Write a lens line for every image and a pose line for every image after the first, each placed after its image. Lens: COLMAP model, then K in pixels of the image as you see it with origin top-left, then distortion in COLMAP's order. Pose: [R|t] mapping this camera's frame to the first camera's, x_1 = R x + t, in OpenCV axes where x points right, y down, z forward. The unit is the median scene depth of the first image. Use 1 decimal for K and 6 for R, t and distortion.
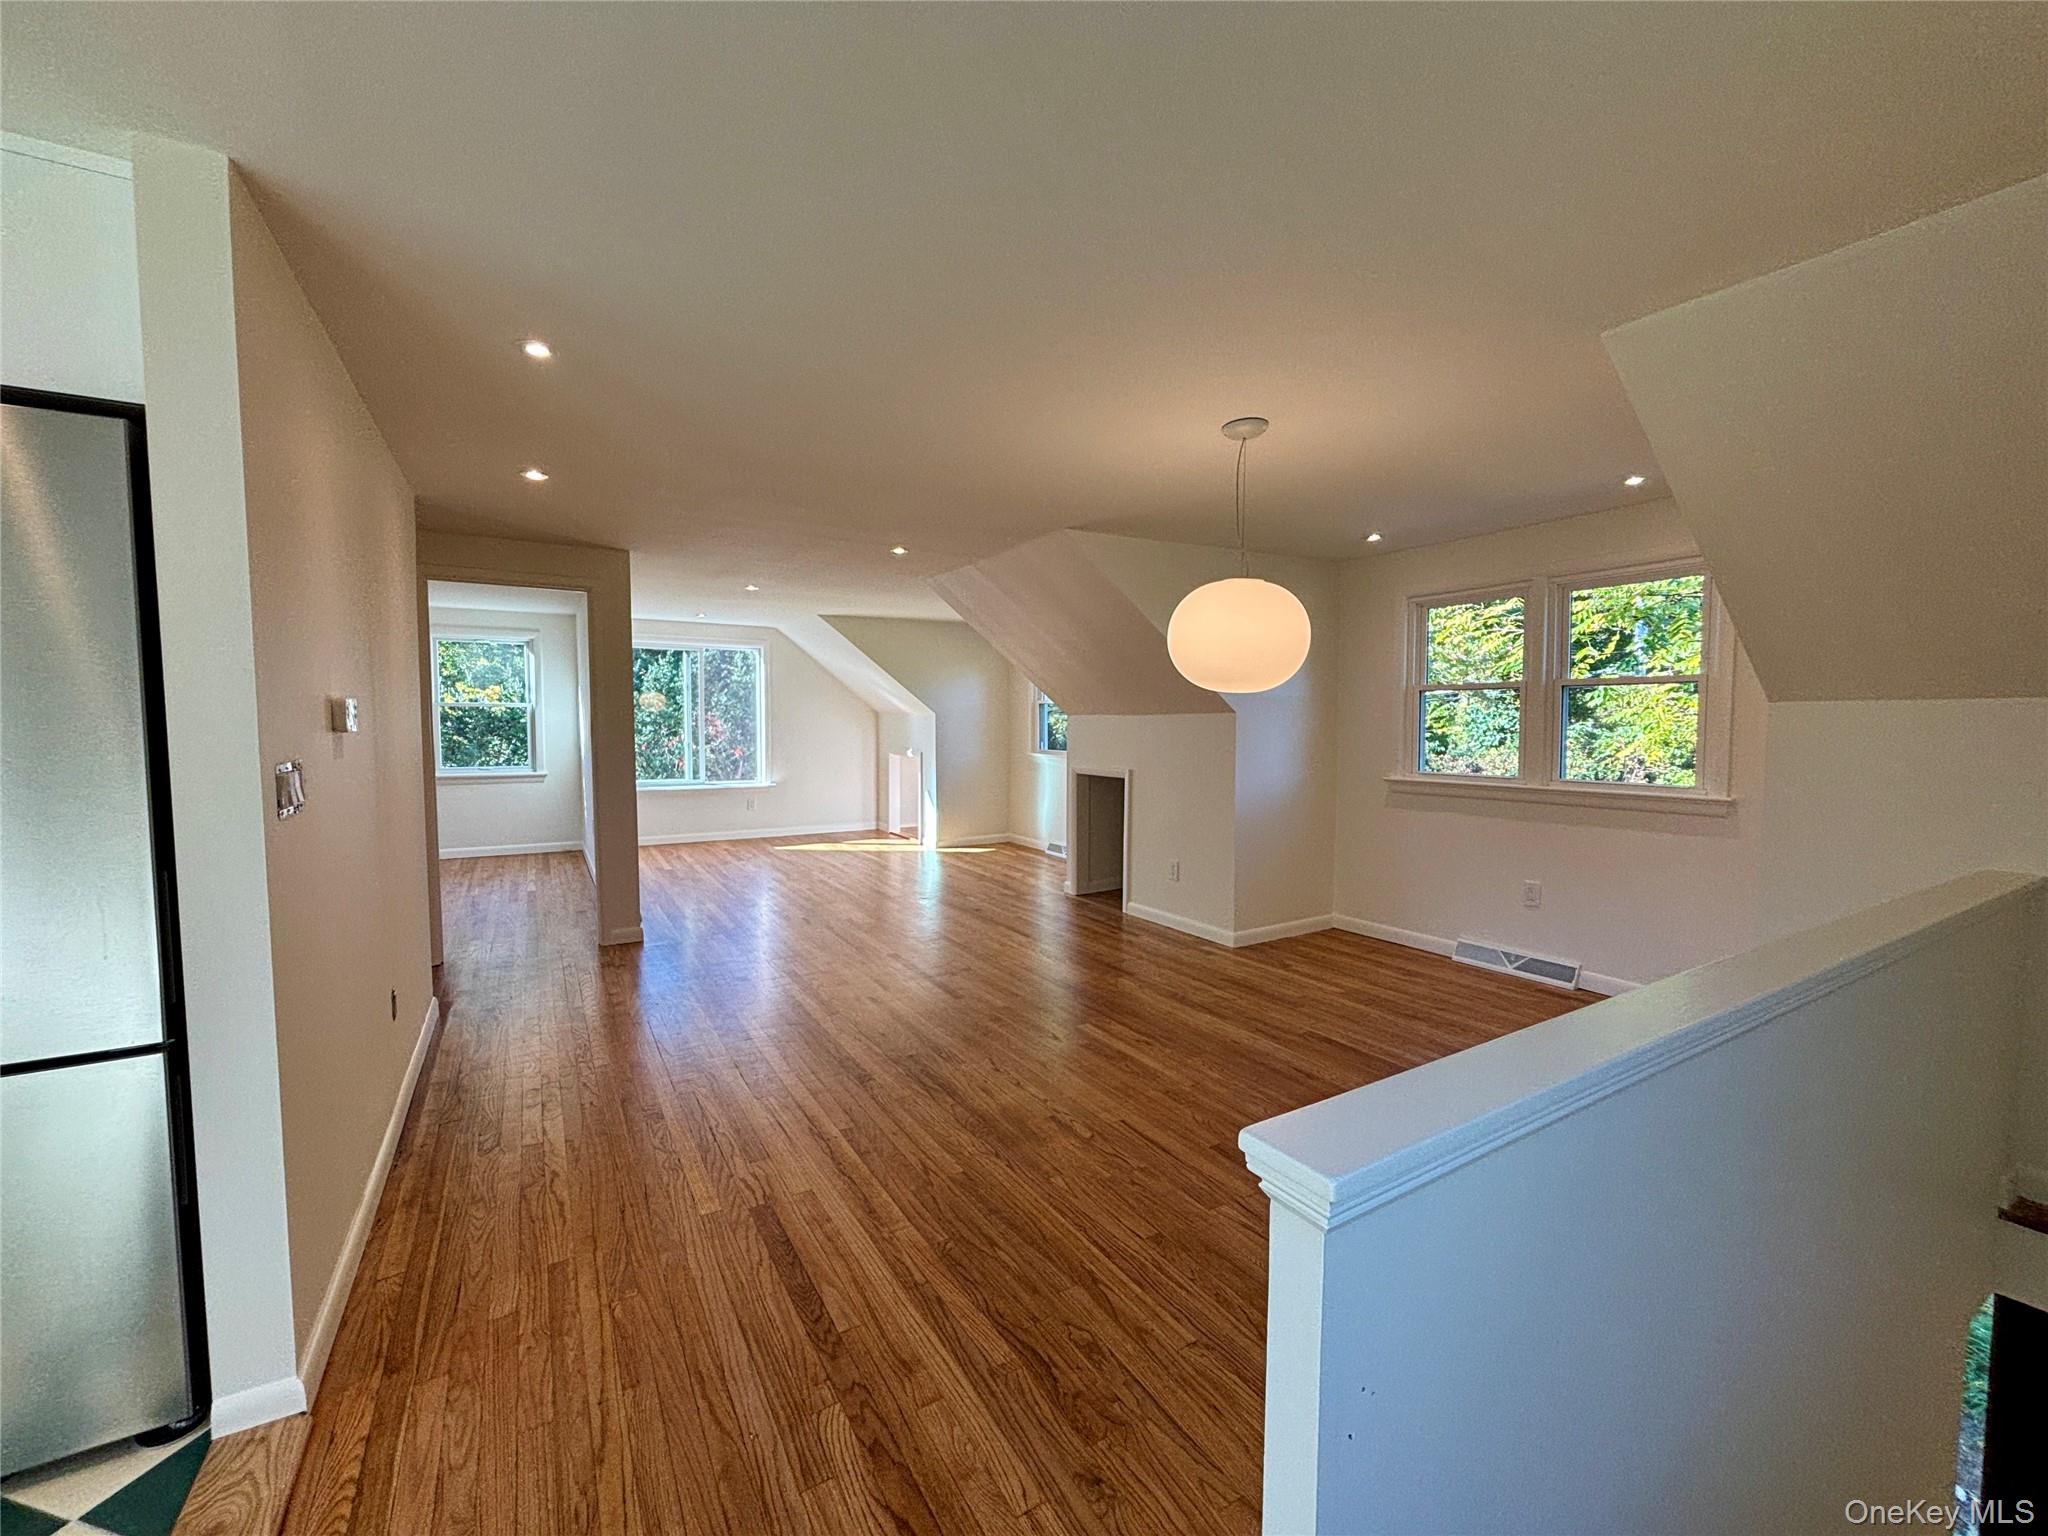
lens RADIAL K [[825.7, 0, 1012.7], [0, 825.7, 762.9], [0, 0, 1]] dist [-0.000060, 0.000651]
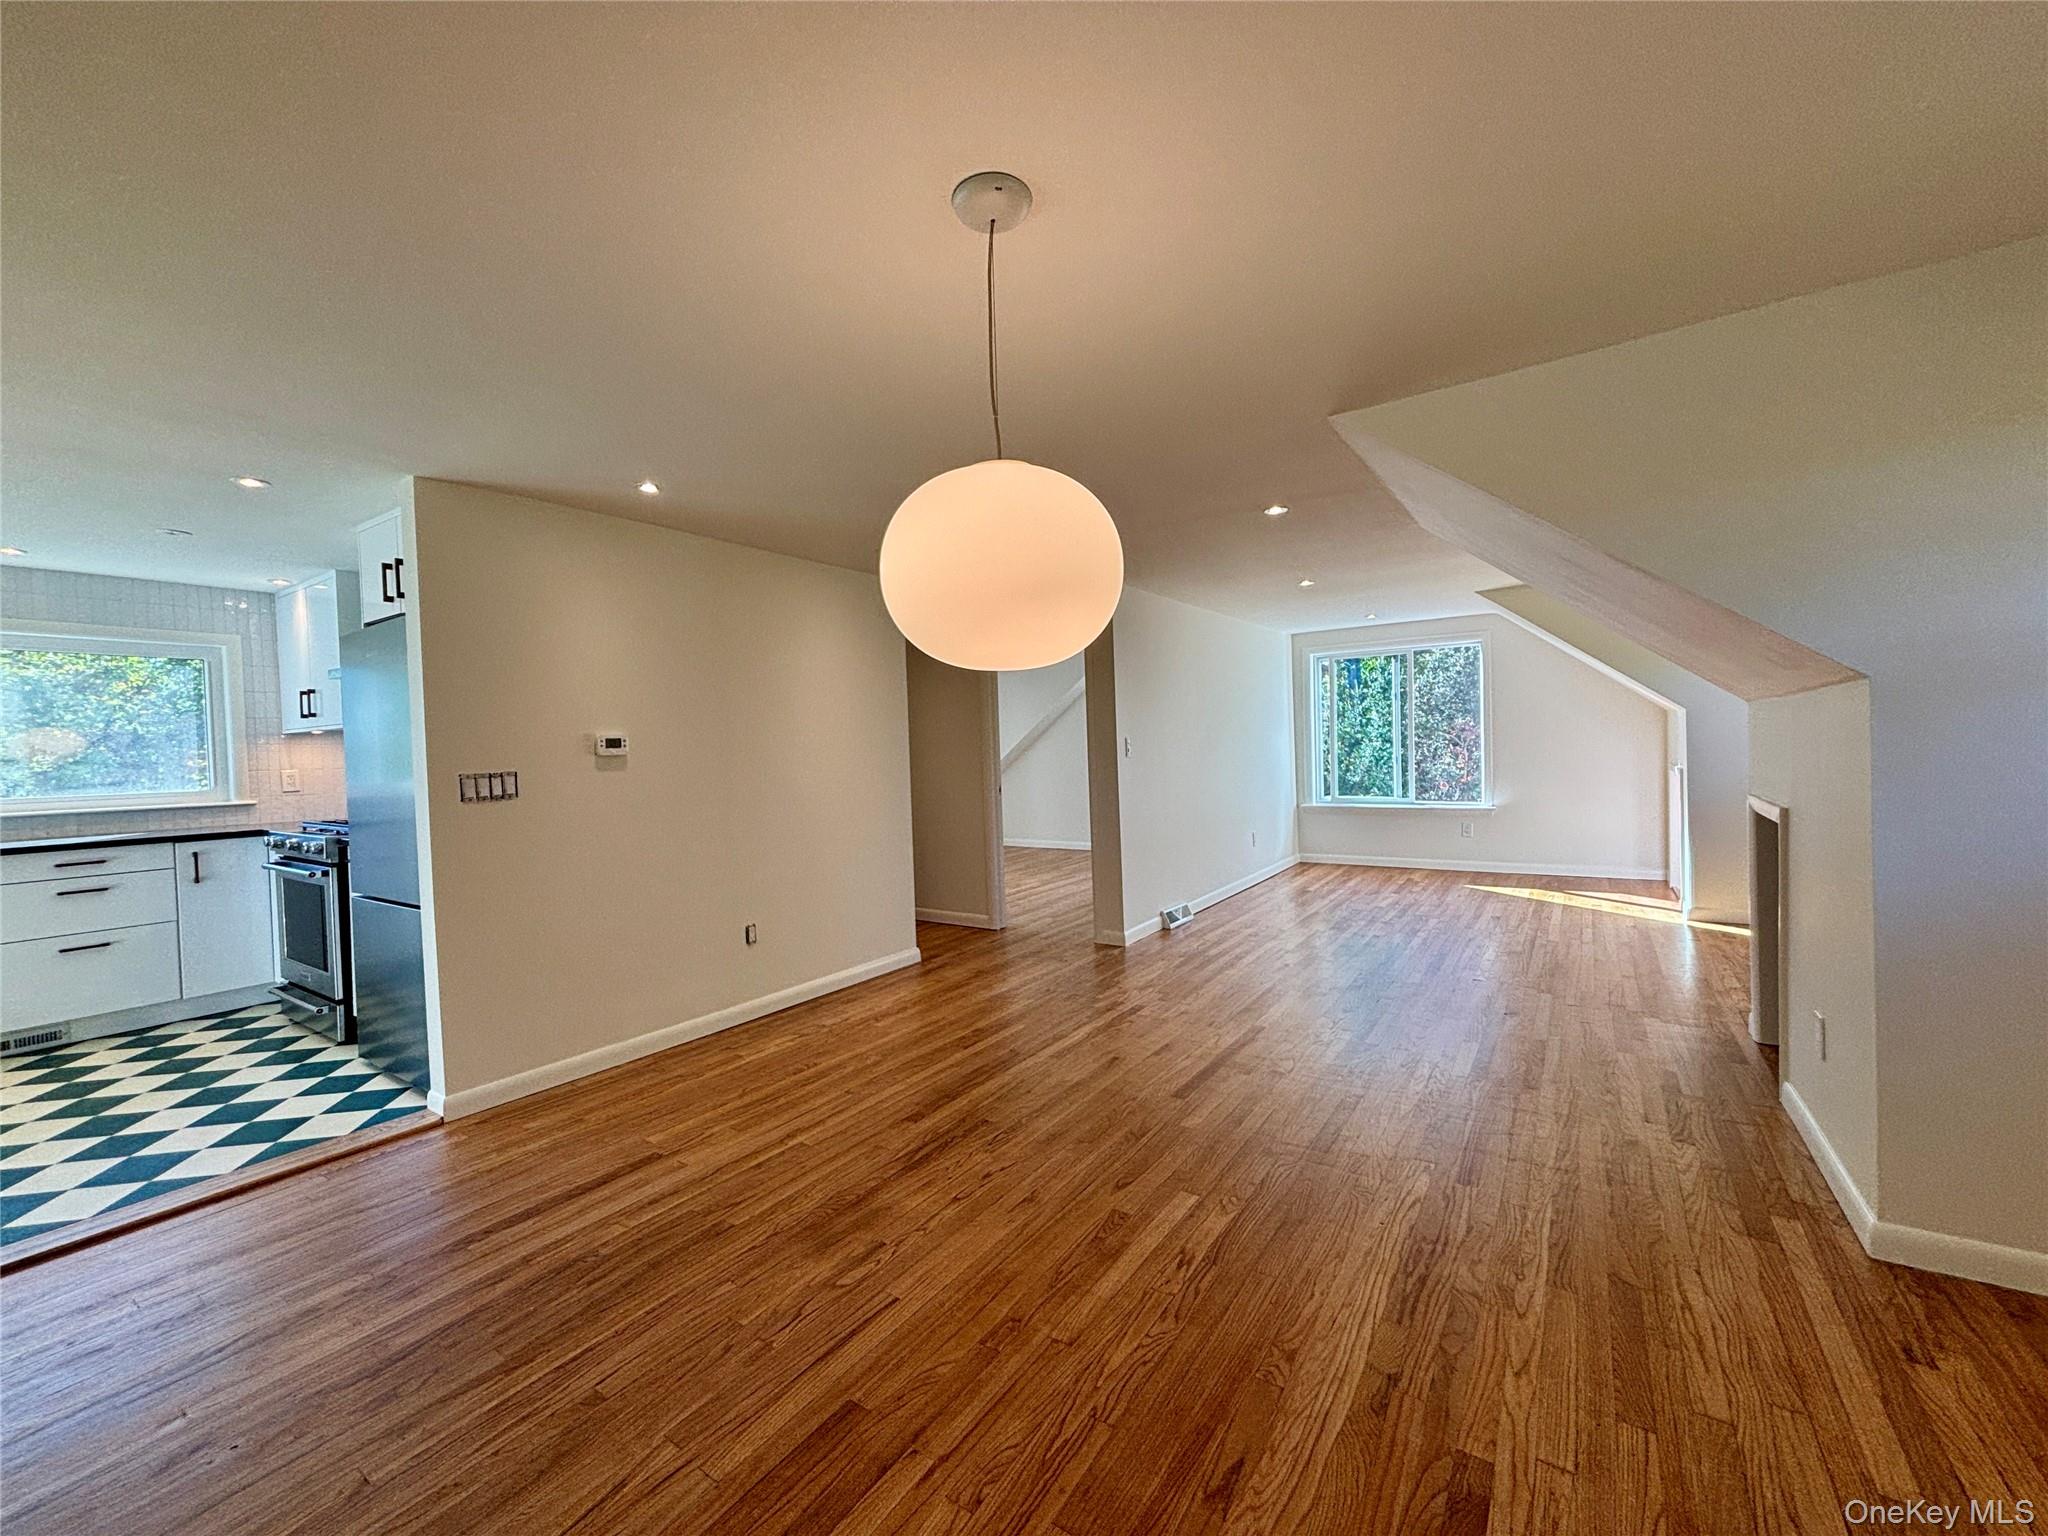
lens RADIAL K [[825.7, 0, 1021.5], [0, 825.7, 766.3], [0, 0, 1]] dist [-0.000060, 0.000651]
pose [[0.429873, 0.004398, -0.902879, 0.539808], [-0.015049, 0.999884, -0.002294, -0.012815], [0.902764, 0.014574, 0.429889, 0.525573]]
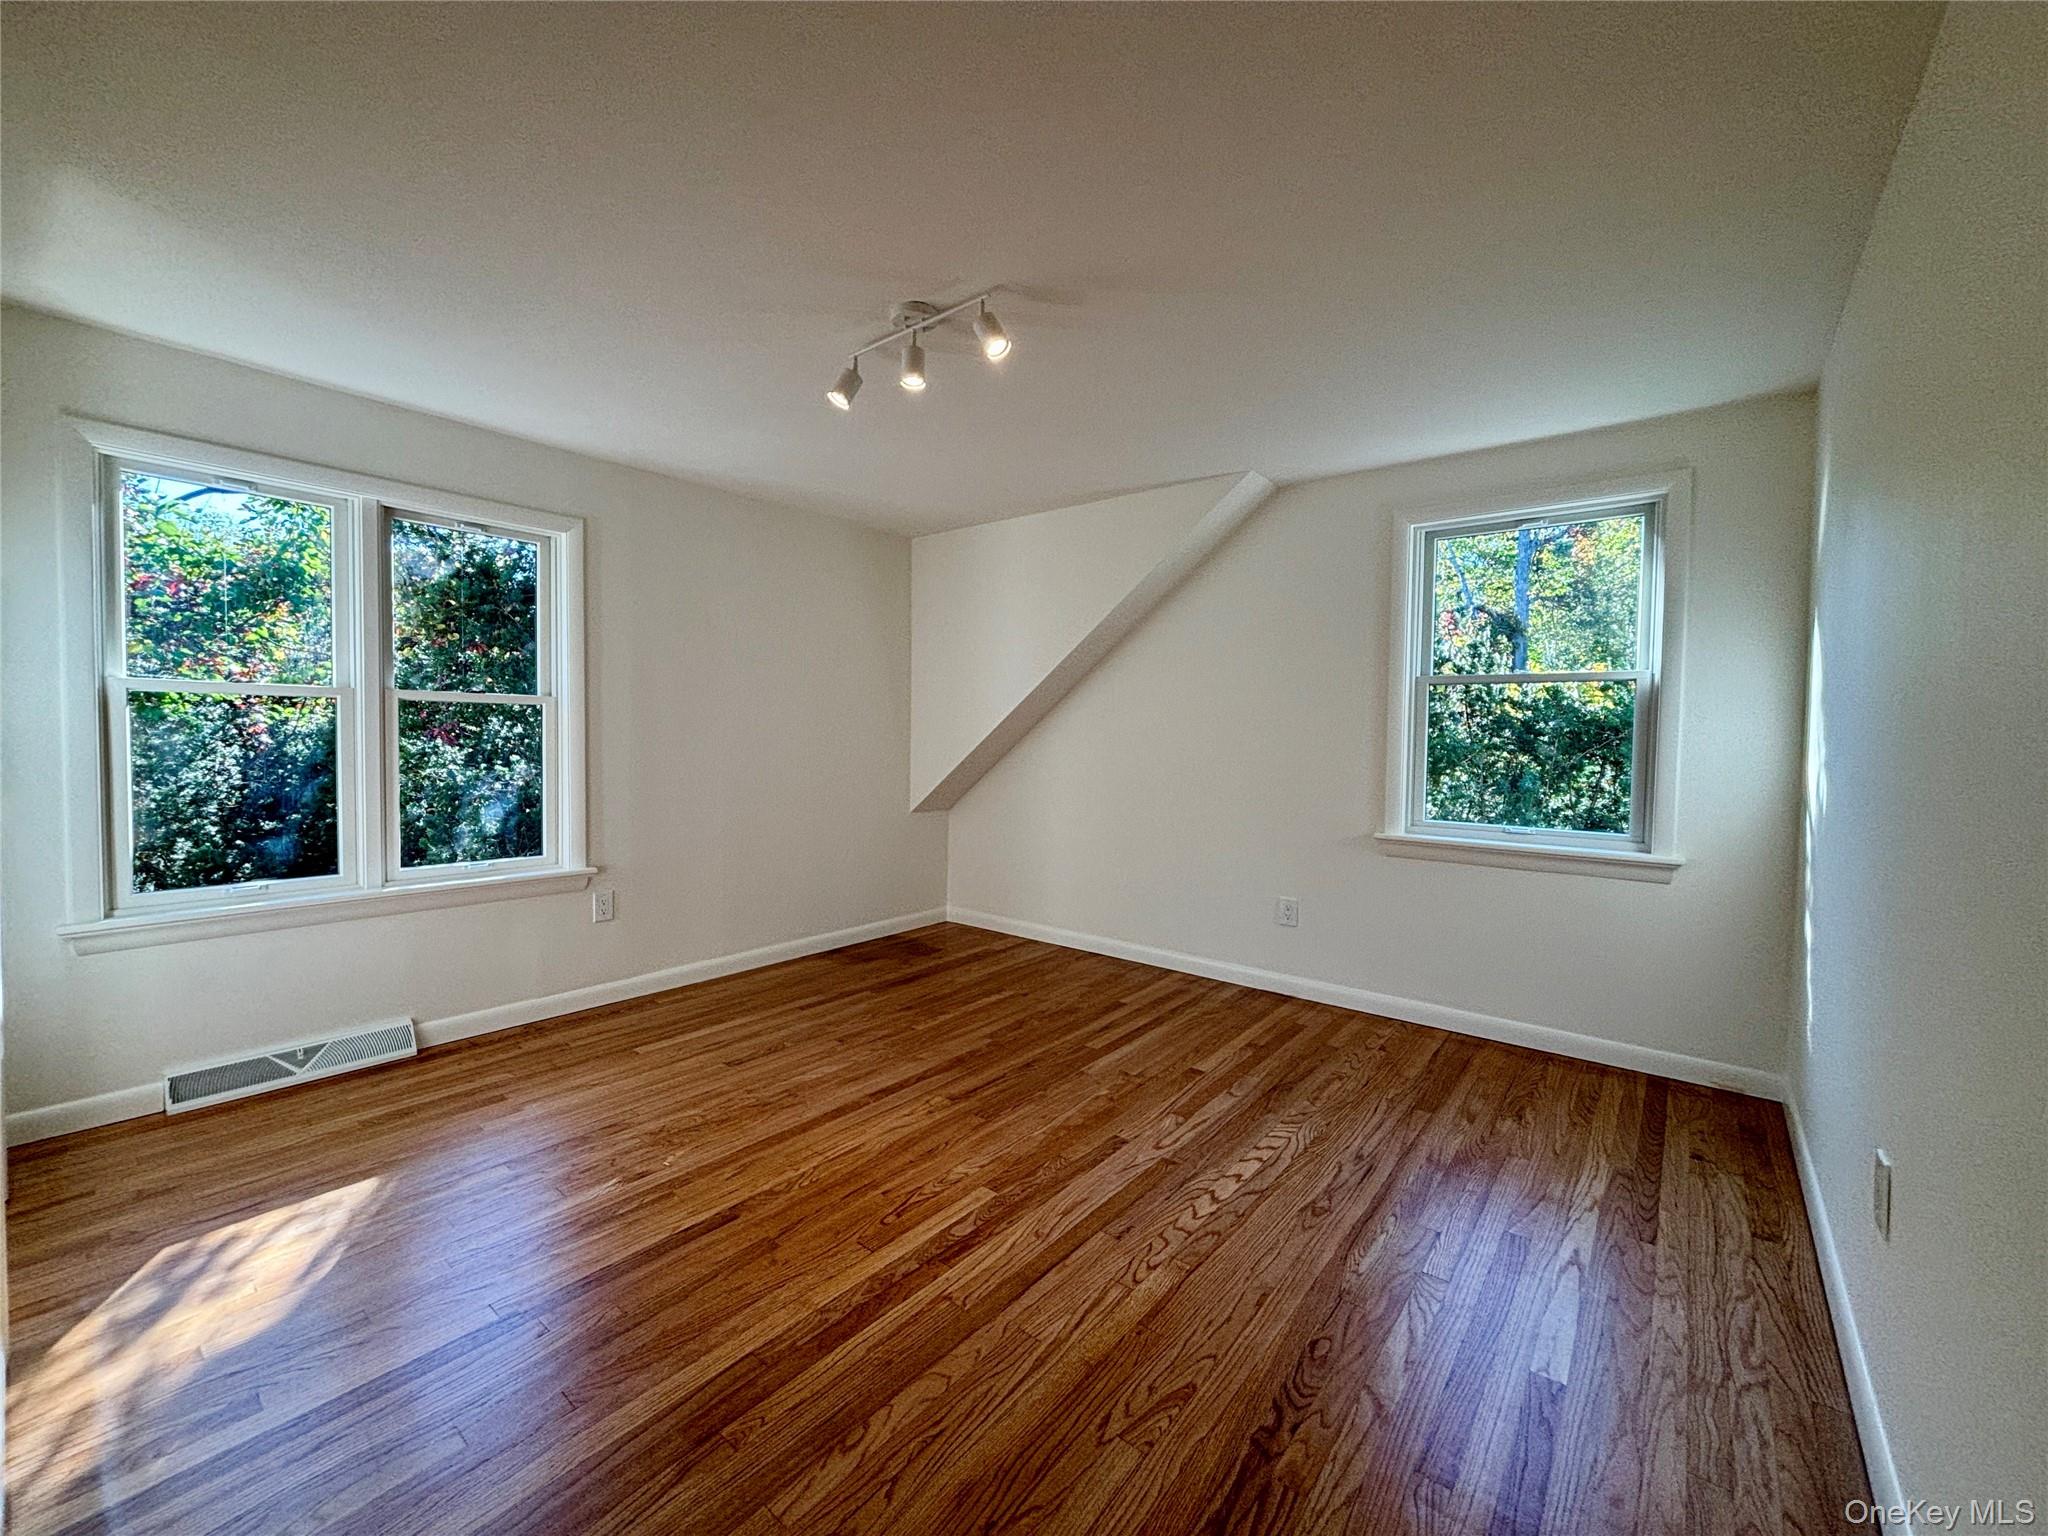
lens RADIAL K [[825.7, 0, 1026.3], [0, 825.7, 759.8], [0, 0, 1]] dist [-0.000060, 0.000651]
pose [[0.351452, 0.029302, -0.935747, -0.655329], [-0.058278, 0.998256, 0.009372, -0.036738], [0.934390, 0.051239, 0.352546, 1.204573]]
